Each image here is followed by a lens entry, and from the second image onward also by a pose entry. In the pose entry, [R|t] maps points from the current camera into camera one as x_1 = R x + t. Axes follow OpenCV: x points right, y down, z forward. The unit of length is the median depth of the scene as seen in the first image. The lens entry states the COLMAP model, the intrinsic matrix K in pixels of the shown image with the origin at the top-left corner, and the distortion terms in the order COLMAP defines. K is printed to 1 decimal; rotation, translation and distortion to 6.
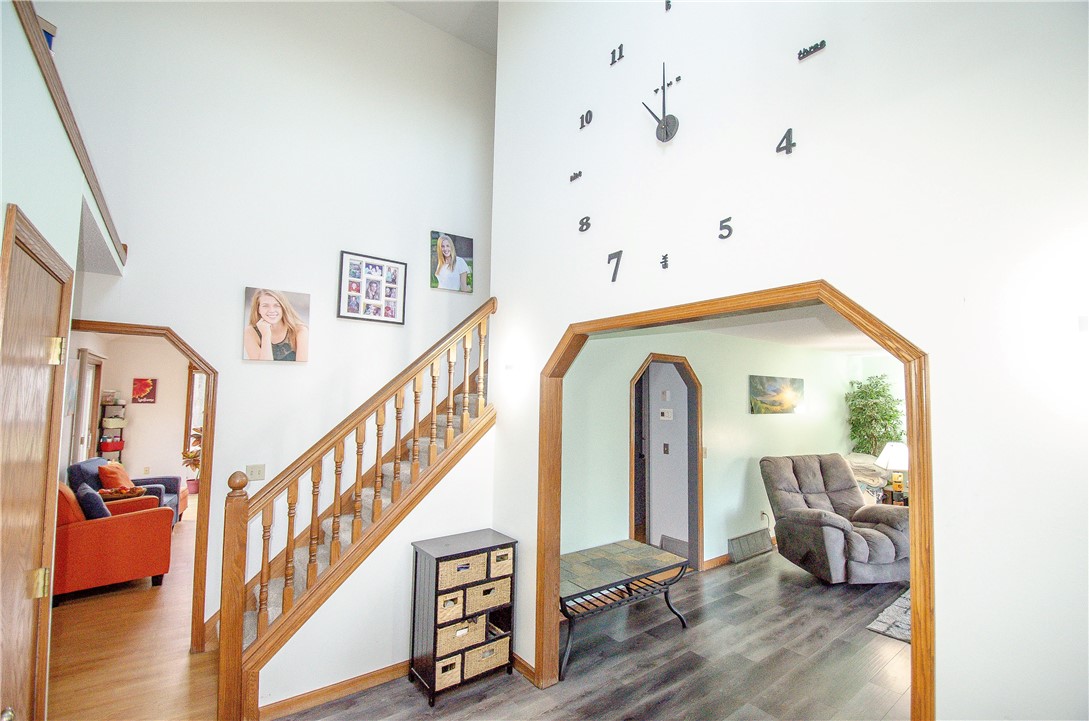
lens RADIAL K [[471.3, 0, 545.6], [0, 471.3, 364.7], [0, 0, 1]] dist [0.025491, -0.022257]
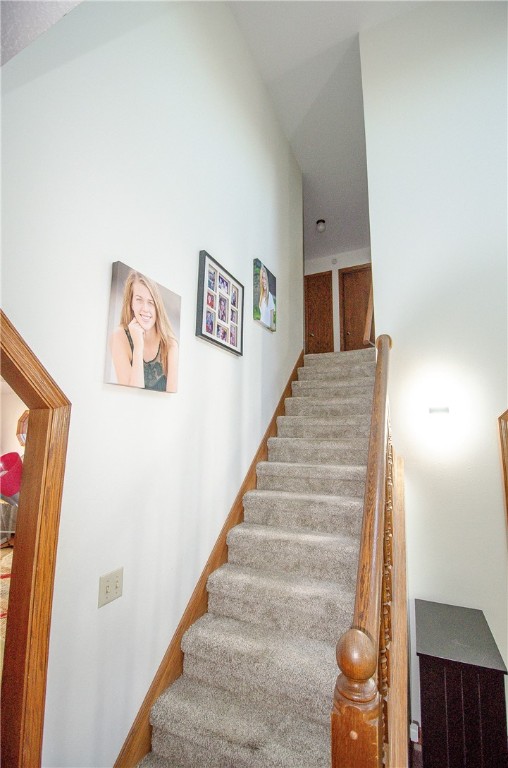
lens RADIAL K [[332.4, 0, 254.0], [0, 332.4, 384.0], [0, 0, 1]] dist [0.025491, -0.022257]
pose [[0.885216, 0.068561, 0.460099, -0.627192], [-0.032223, 0.995741, -0.086384, 0.018117], [-0.464062, 0.061642, 0.883655, 0.531909]]
